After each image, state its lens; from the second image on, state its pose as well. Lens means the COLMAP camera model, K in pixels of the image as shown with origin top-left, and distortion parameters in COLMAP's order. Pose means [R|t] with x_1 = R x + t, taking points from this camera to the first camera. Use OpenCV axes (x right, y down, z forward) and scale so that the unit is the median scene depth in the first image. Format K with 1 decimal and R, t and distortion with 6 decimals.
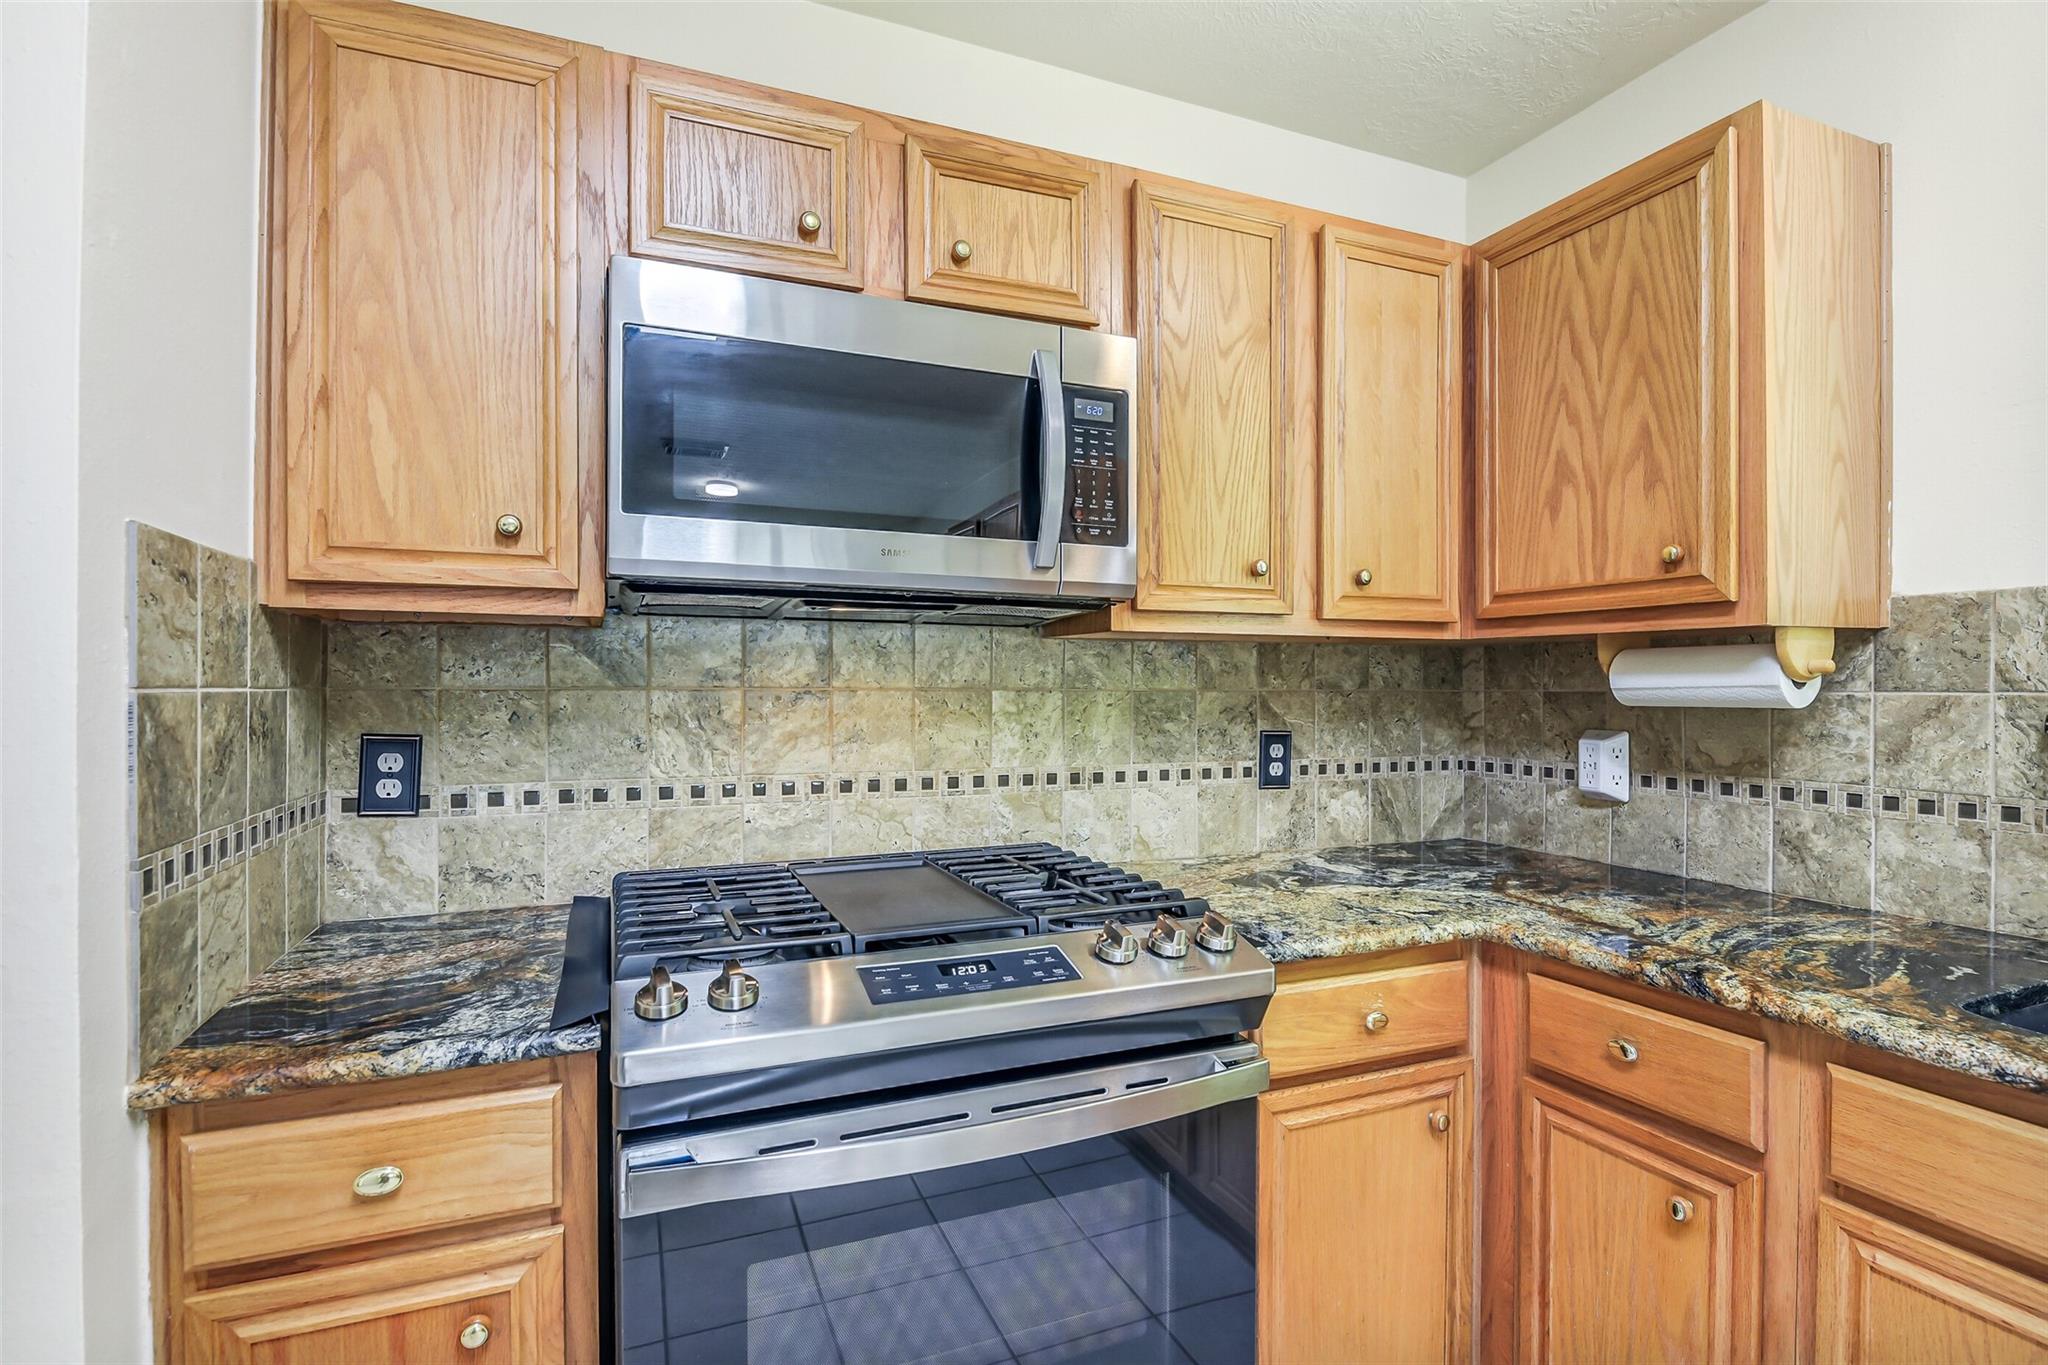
lens RADIAL K [[1004.8, 0, 1045.5], [0, 1004.8, 700.1], [0, 0, 1]] dist [-0.026526, -0.000096]
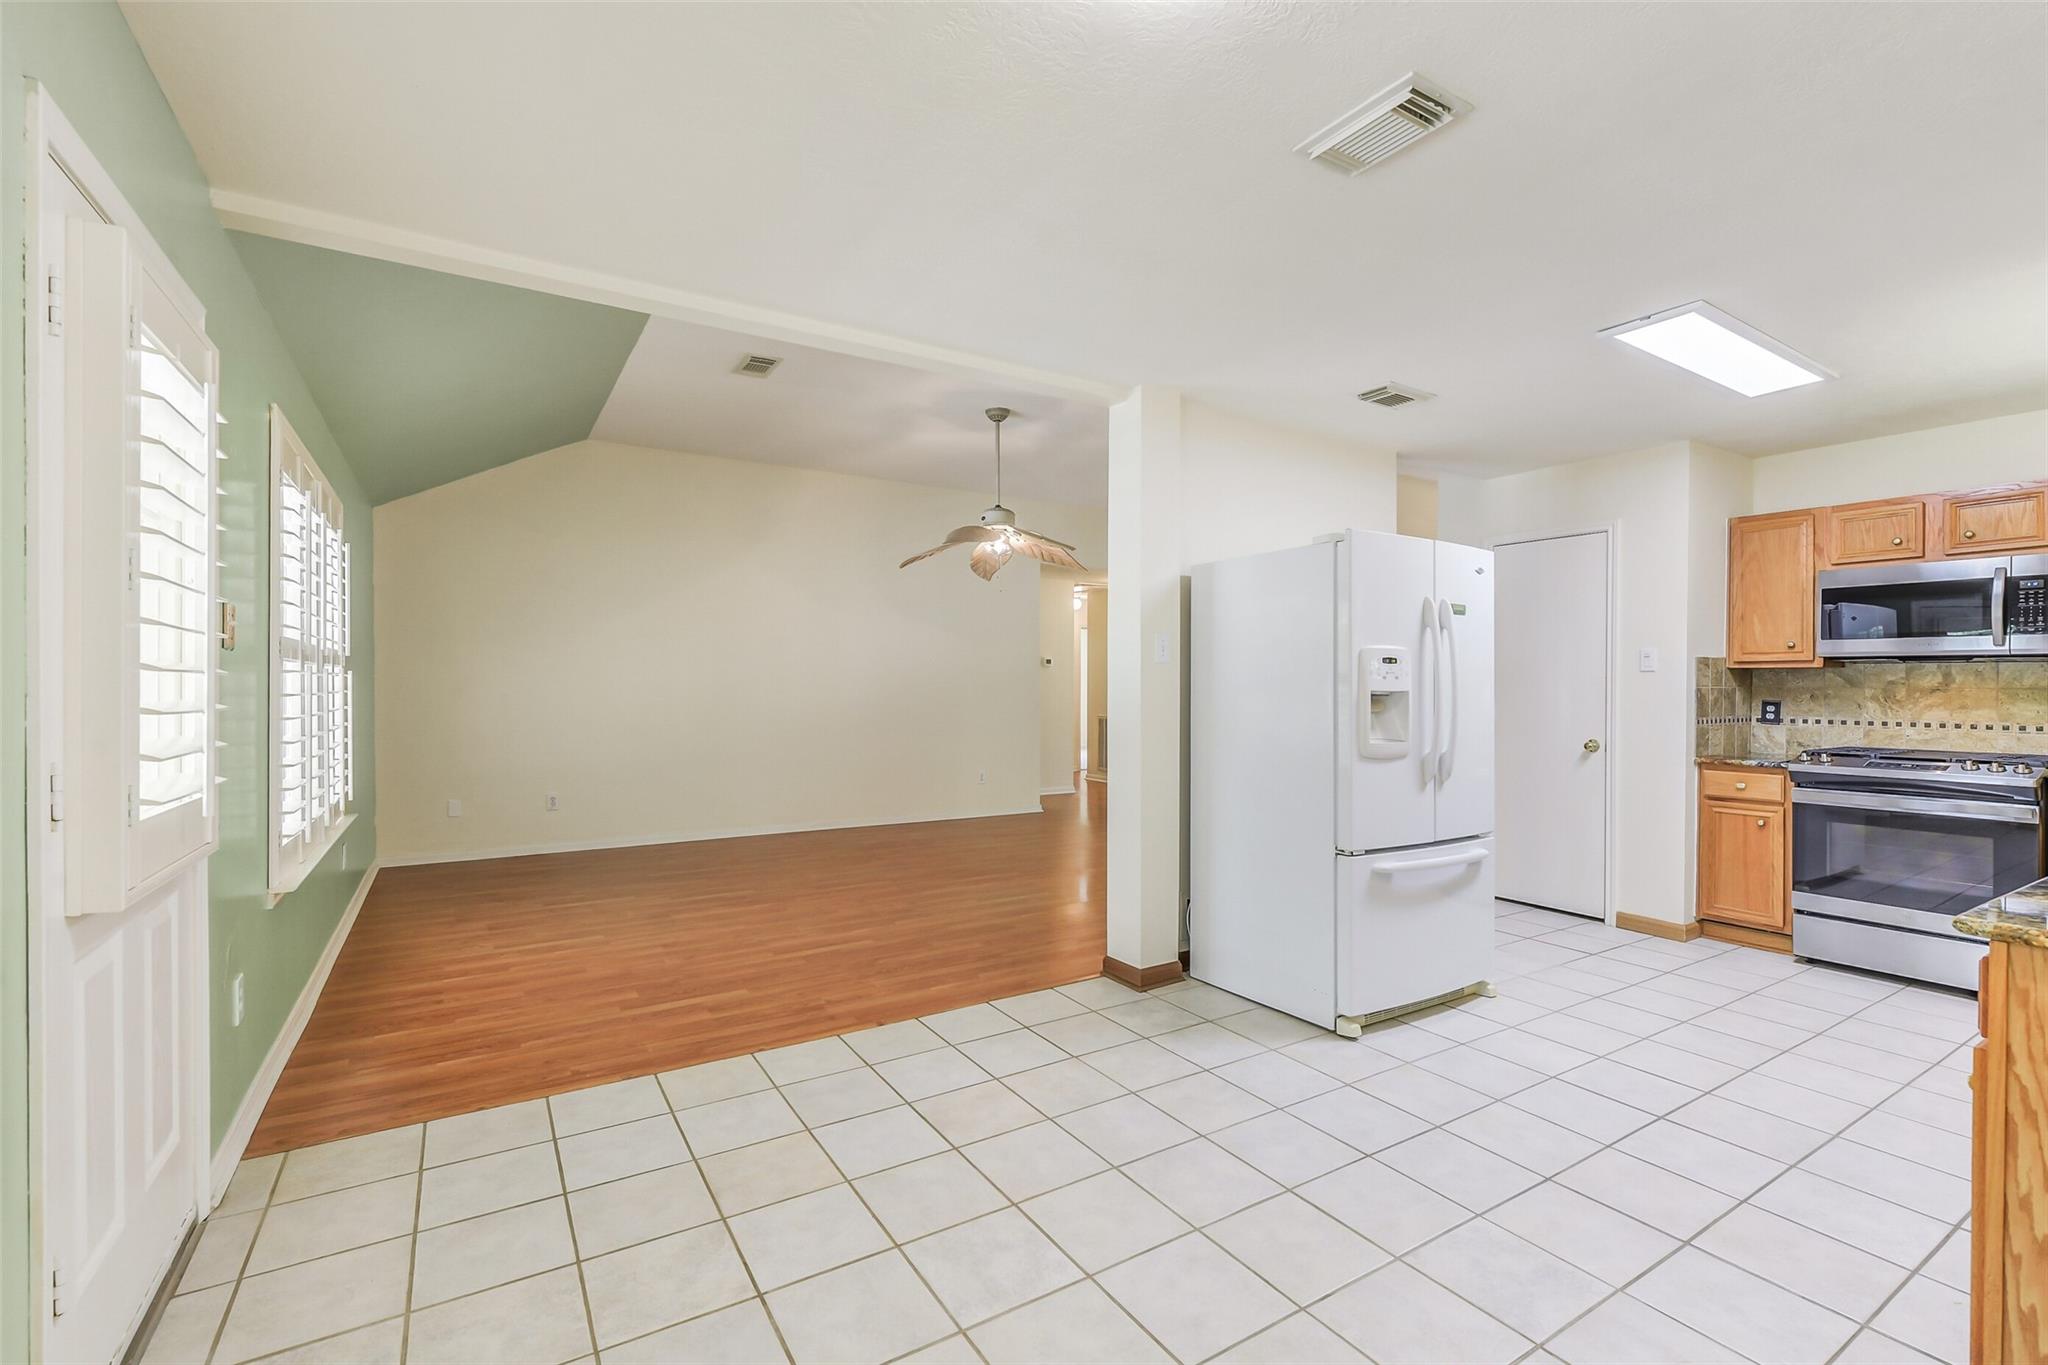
lens RADIAL K [[889.1, 0, 1021.3], [0, 889.1, 677.0], [0, 0, 1]] dist [-0.001809, -0.002834]
pose [[0.141350, -0.007446, -0.989932, 1.979585], [-0.016497, 0.999815, -0.009876, 0.025004], [0.989822, 0.017727, 0.141201, -1.974434]]
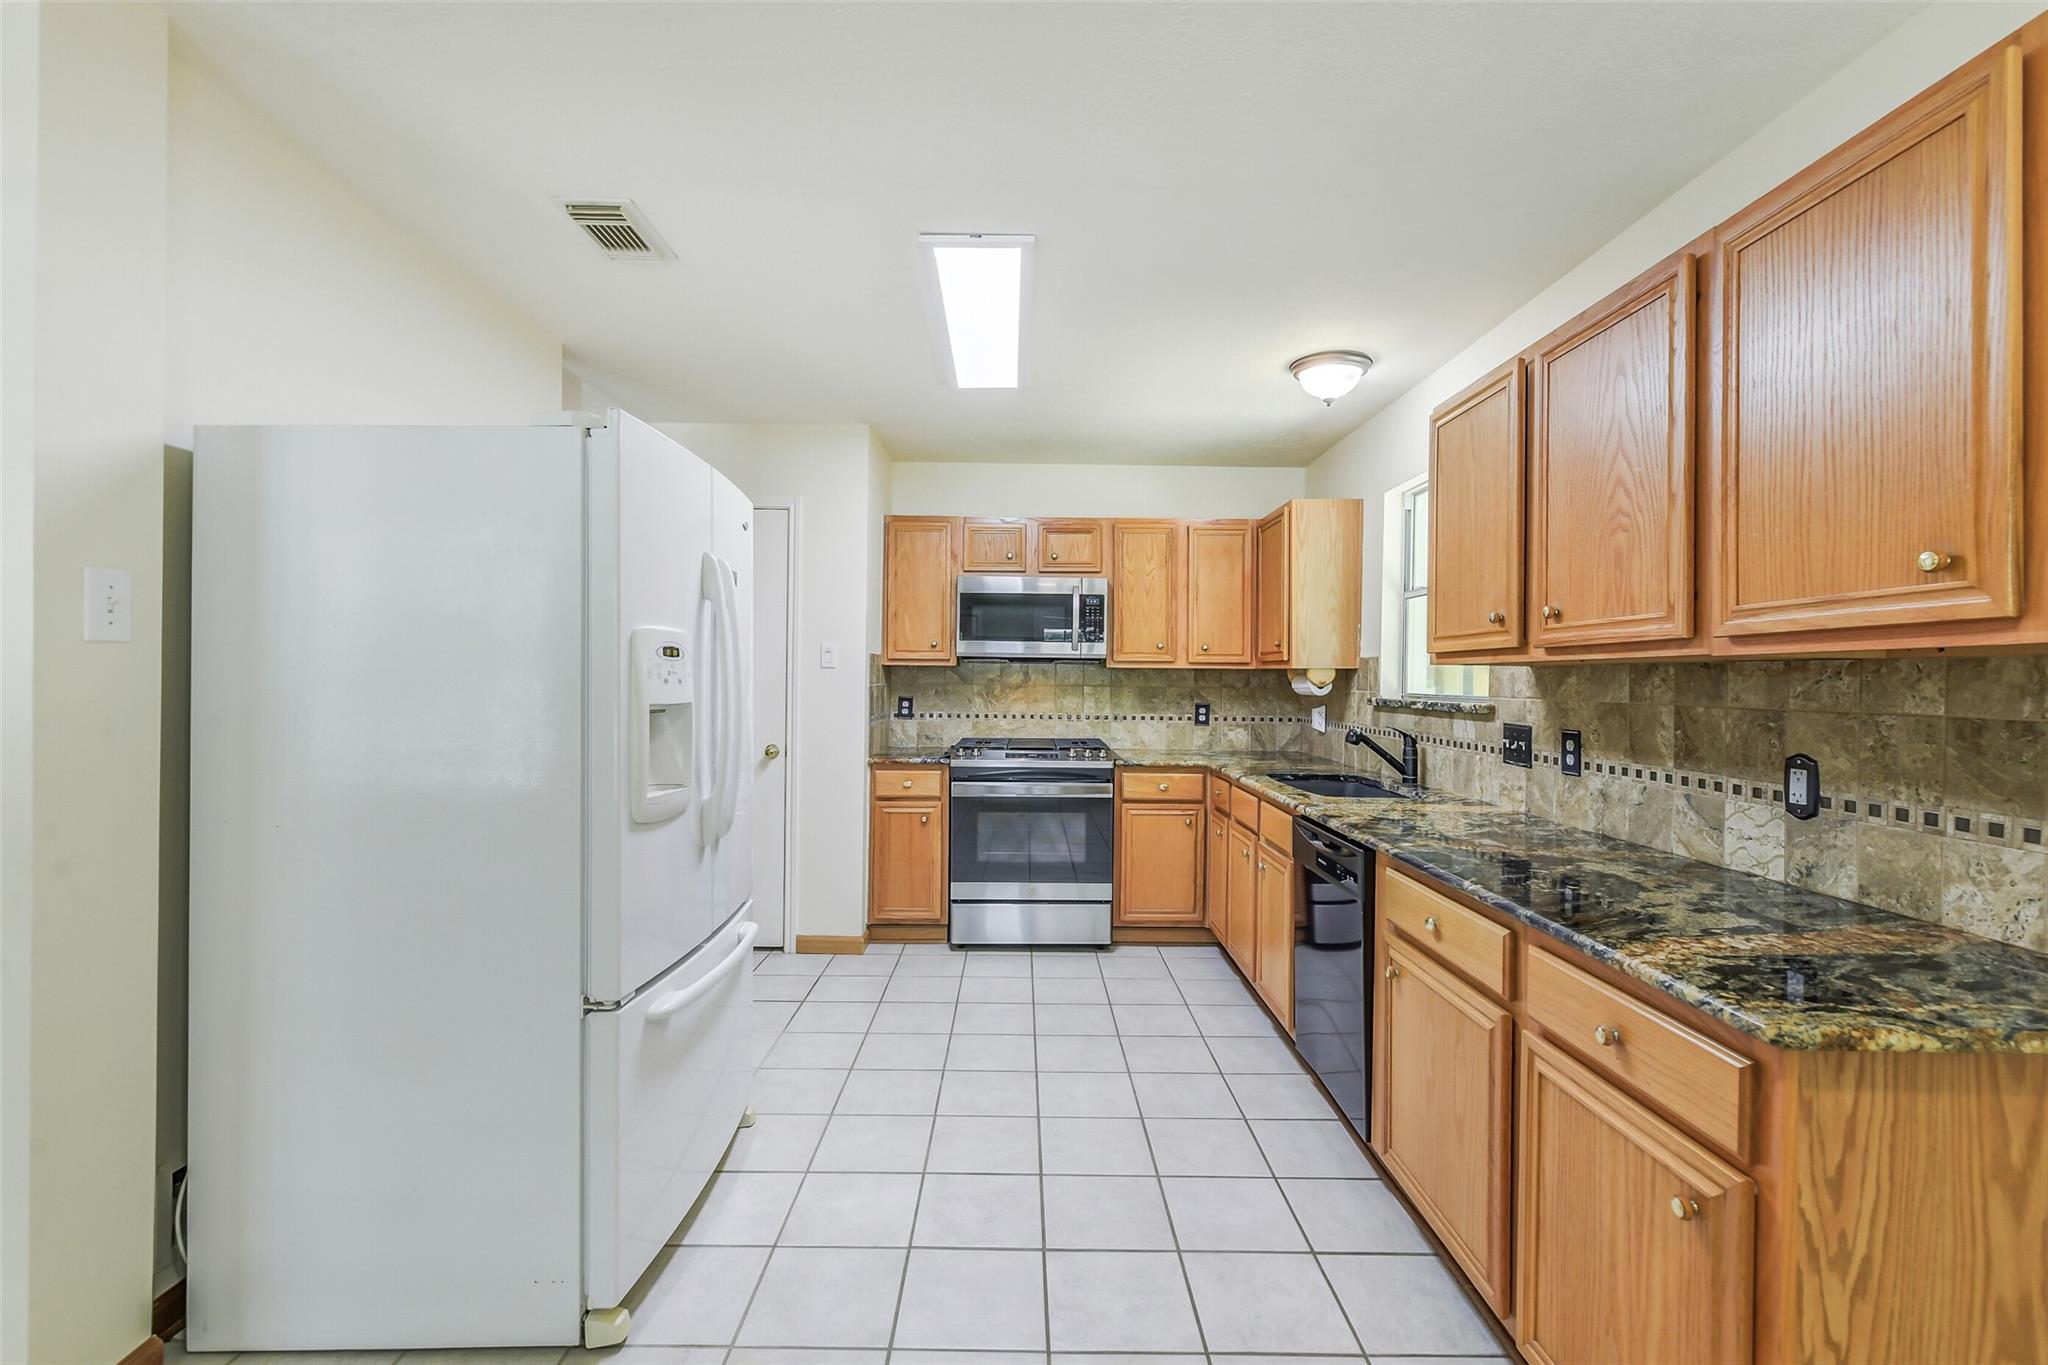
lens RADIAL K [[889.1, 0, 1018.1], [0, 889.1, 675.2], [0, 0, 1]] dist [-0.001809, -0.002834]
pose [[0.916267, 0.006742, -0.400512, 0.986413], [-0.013085, 0.999829, -0.013104, -0.006086], [0.400355, 0.017248, 0.916198, -1.756938]]
